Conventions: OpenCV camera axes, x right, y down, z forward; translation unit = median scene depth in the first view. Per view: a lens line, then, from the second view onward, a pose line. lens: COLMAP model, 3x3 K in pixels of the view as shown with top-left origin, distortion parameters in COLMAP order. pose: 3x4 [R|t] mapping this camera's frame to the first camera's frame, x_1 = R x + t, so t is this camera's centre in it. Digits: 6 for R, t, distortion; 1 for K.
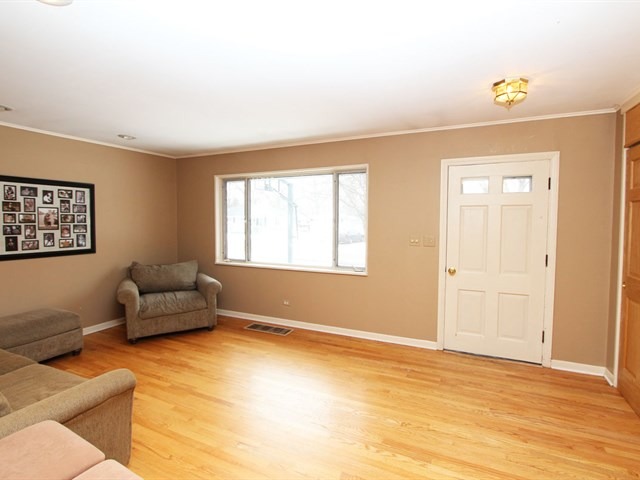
lens RADIAL K [[330.1, 0, 316.7], [0, 330.1, 236.5], [0, 0, 1]] dist [-0.025372, 0.001250]
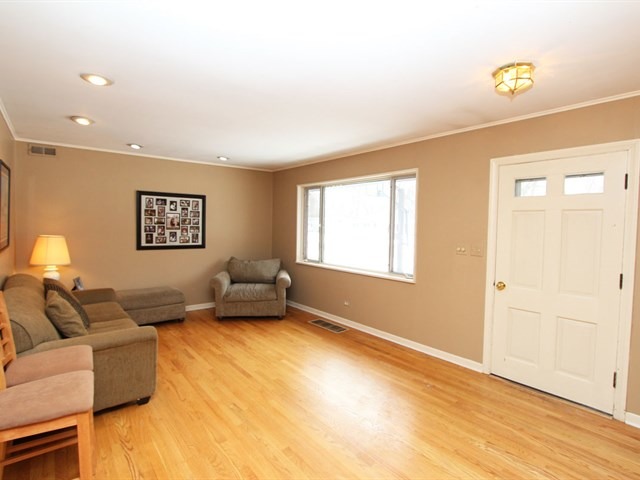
lens RADIAL K [[330.1, 0, 316.7], [0, 330.1, 236.5], [0, 0, 1]] dist [-0.025372, 0.001250]
pose [[0.903988, 0.027911, -0.426645, 0.317884], [-0.035315, 0.999332, -0.009449, 0.000882], [0.426096, 0.023609, 0.904370, 0.000979]]
